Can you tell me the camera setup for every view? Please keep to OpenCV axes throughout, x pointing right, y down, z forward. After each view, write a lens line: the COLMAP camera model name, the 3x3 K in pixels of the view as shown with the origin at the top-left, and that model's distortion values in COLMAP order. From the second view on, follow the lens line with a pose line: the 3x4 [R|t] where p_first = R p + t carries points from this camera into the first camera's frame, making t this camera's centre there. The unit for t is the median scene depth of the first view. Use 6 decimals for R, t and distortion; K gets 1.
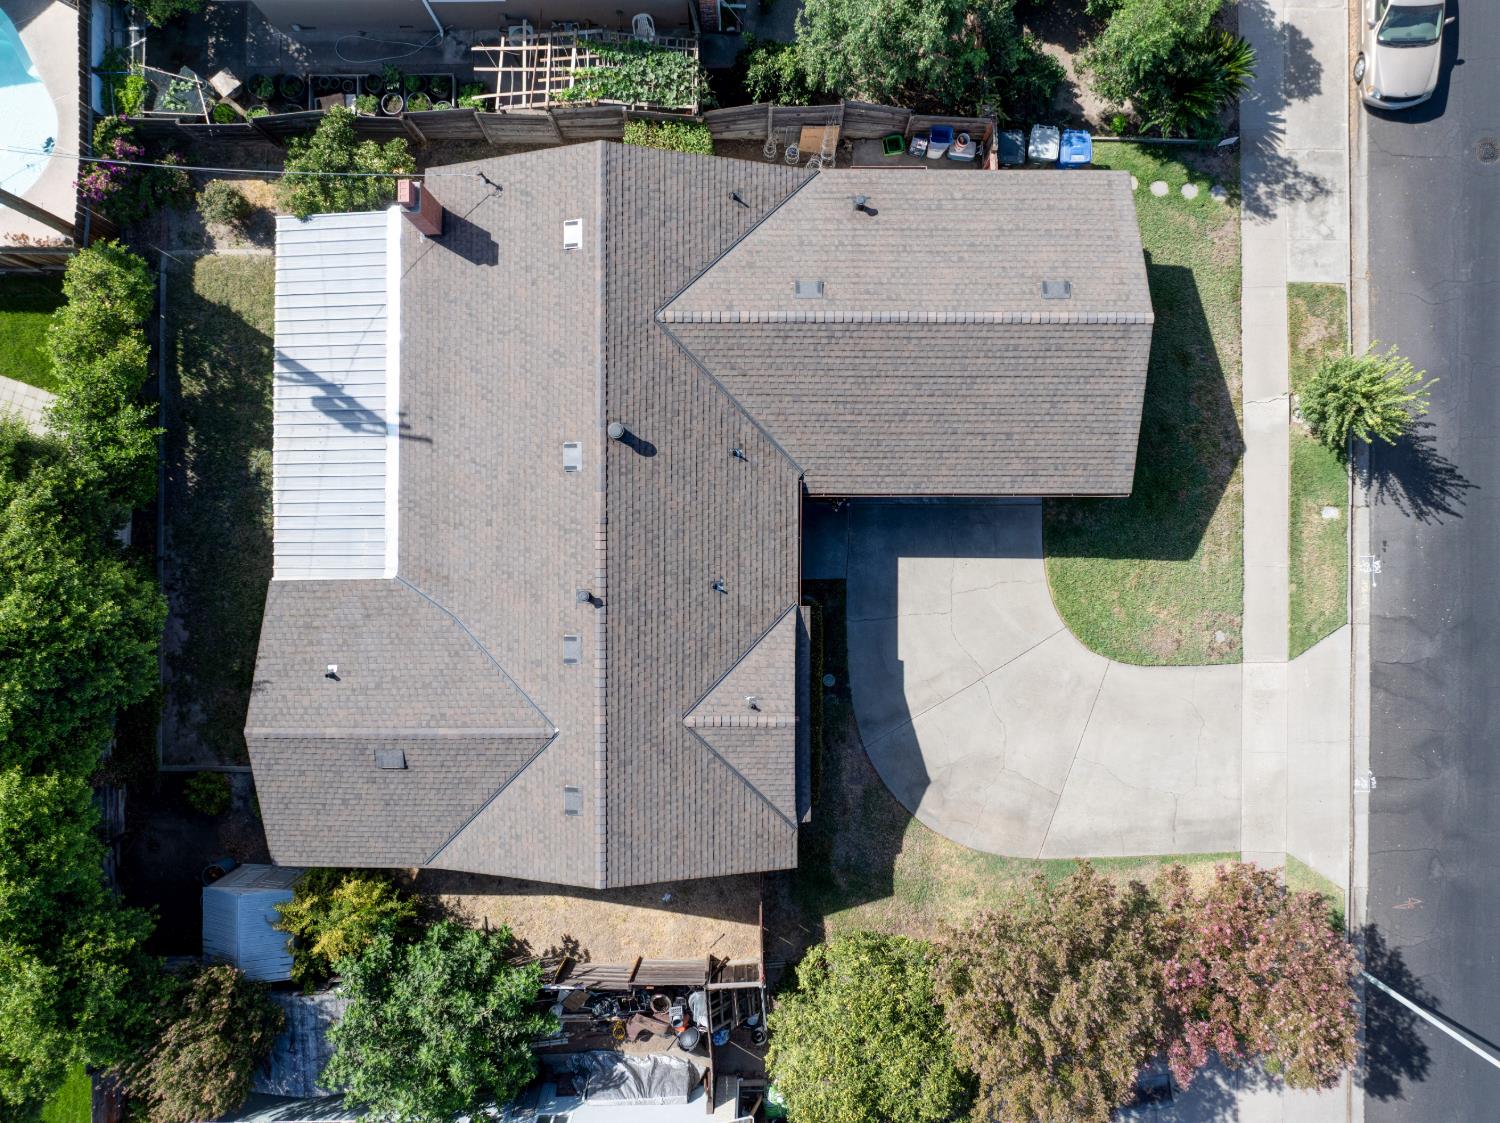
lens RADIAL K [[1058.3, 0, 750.0], [0, 1058.3, 561.5], [0, 0, 1]] dist [-0.029439, 0.002342]
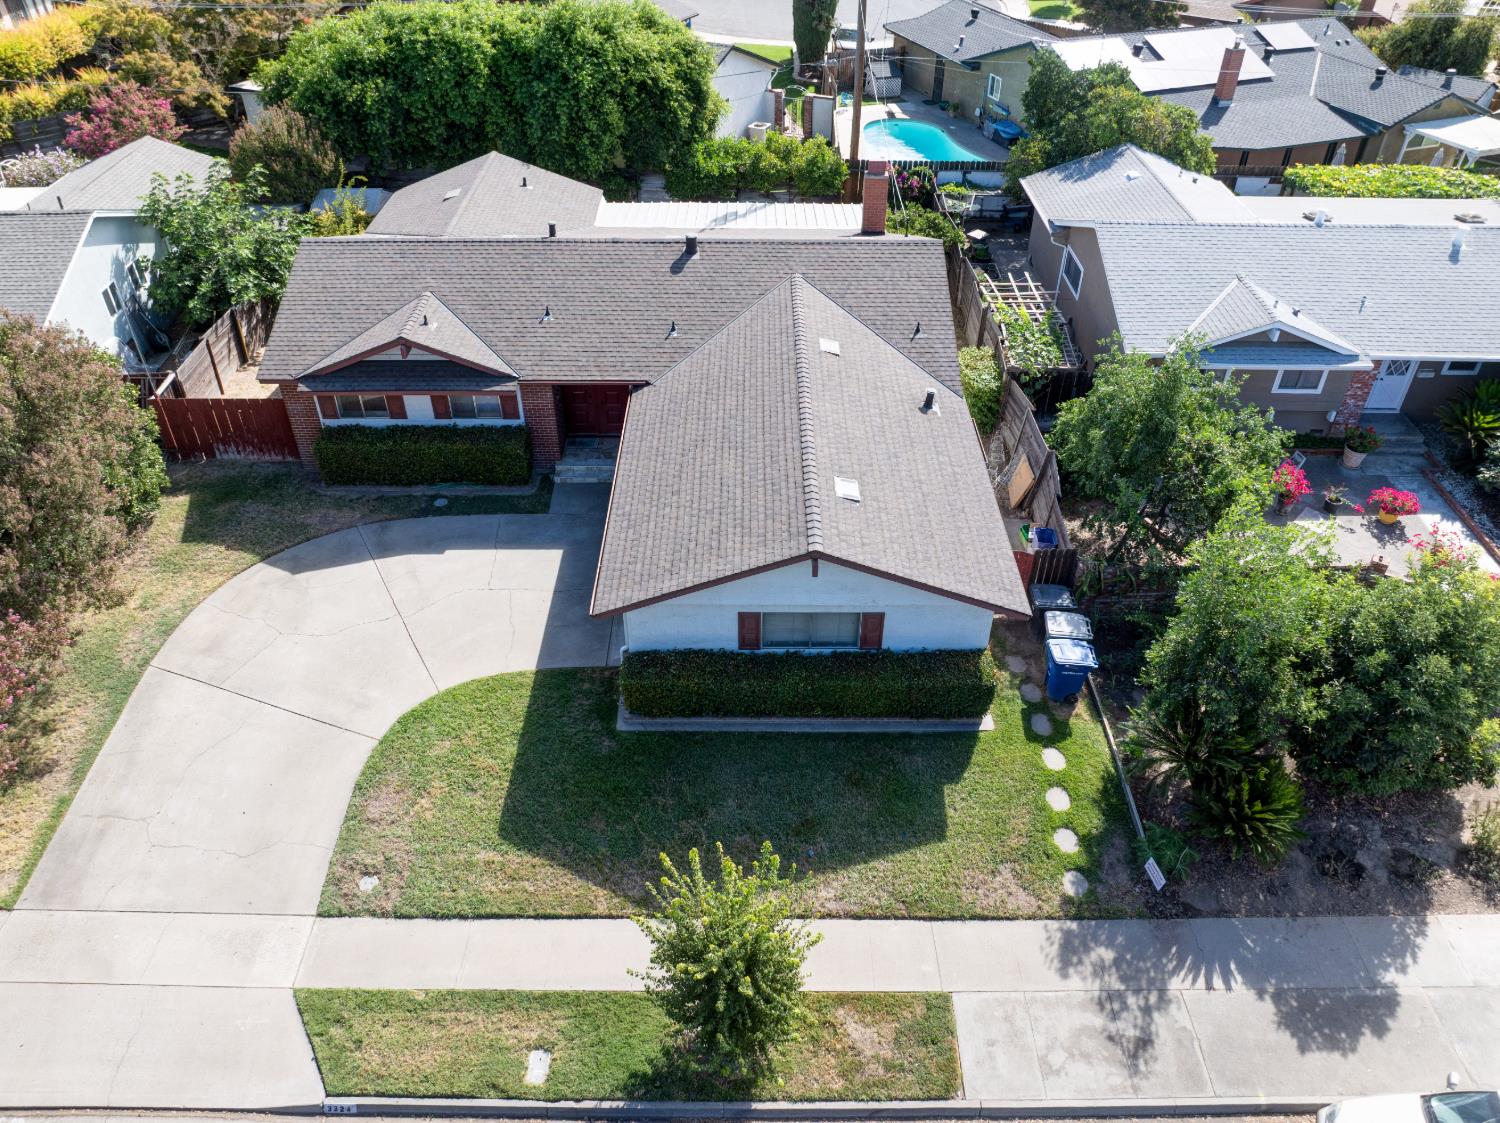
lens RADIAL K [[1072.0, 0, 748.8], [0, 1072.0, 539.2], [0, 0, 1]] dist [-0.033008, -0.003073]
pose [[-0.001537, 0.611939, -0.790904, 0.834150], [-0.999961, -0.007808, -0.004099, -0.153519], [-0.008684, 0.790867, 0.611927, 0.453193]]
